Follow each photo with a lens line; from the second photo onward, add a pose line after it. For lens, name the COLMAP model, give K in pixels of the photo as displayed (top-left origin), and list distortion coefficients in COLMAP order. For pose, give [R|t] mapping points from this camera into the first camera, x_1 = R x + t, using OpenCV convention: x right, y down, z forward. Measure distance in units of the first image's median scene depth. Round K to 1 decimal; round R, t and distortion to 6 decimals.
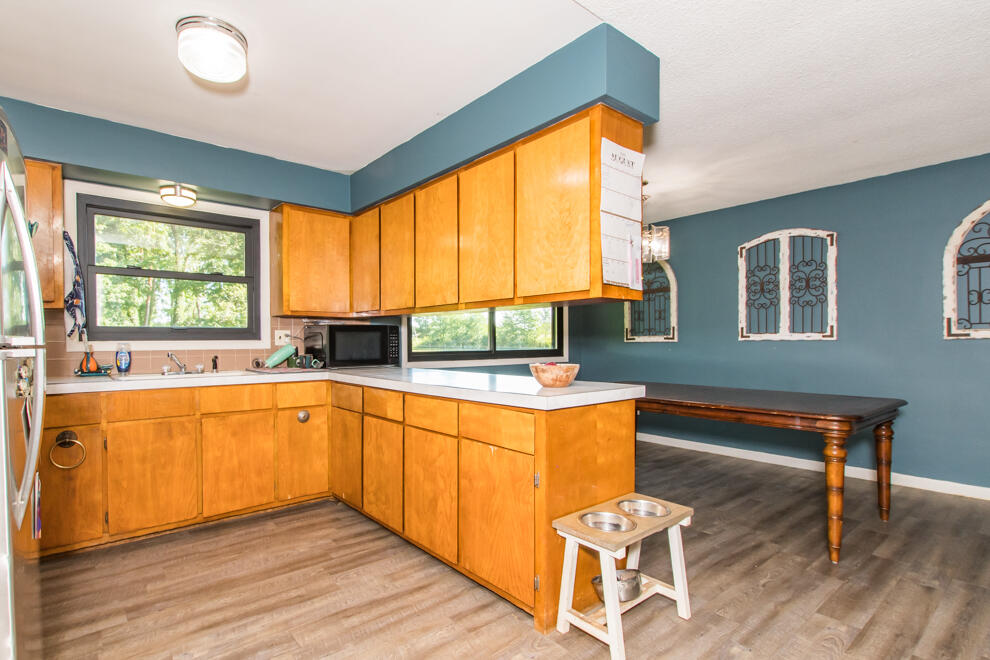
lens RADIAL K [[485.5, 0, 438.9], [0, 485.5, 345.7], [0, 0, 1]] dist [0.001728, -0.000538]
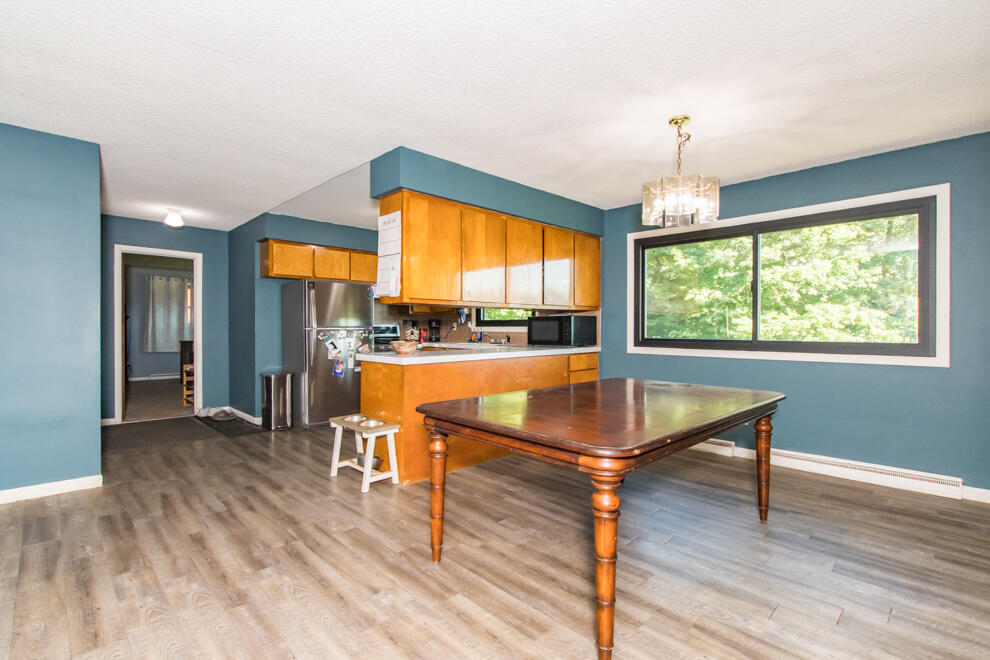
lens RADIAL K [[466.5, 0, 491.4], [0, 466.5, 328.2], [0, 0, 1]] dist [-0.000640, -0.000209]
pose [[0.115973, 0.006115, -0.993234, 1.080905], [-0.009779, 0.999940, 0.005014, -0.012211], [0.993204, 0.009131, 0.116026, 0.621765]]
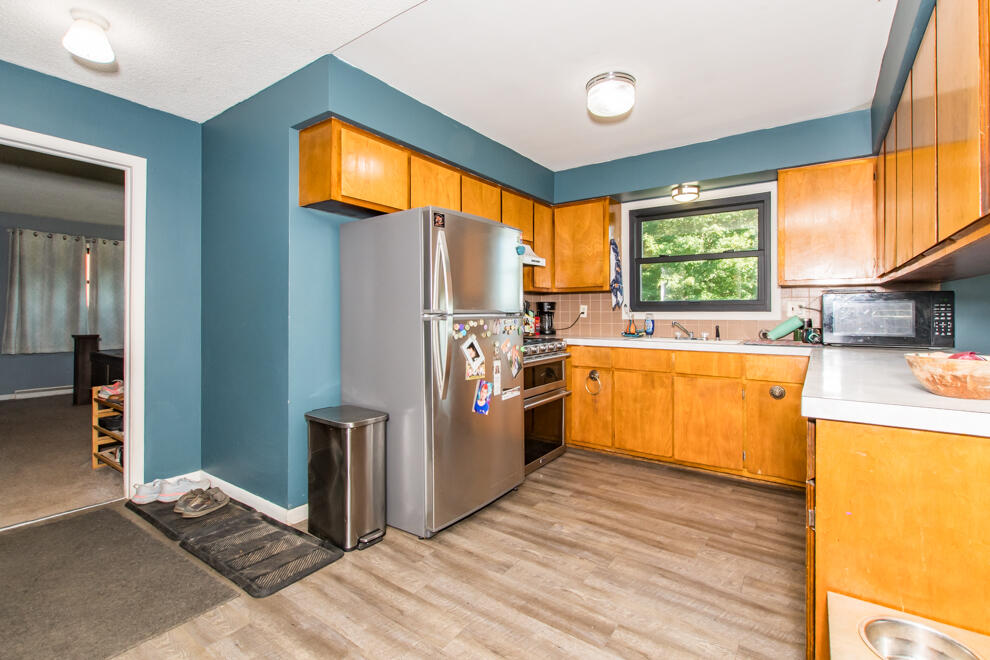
lens RADIAL K [[448.3, 0, 511.2], [0, 448.3, 307.7], [0, 0, 1]] dist [0.007888, 0.000263]
pose [[0.308719, -0.005138, -0.951139, 0.465693], [-0.011061, 0.999898, -0.008992, -0.007038], [0.951089, 0.013297, 0.308631, 0.276723]]
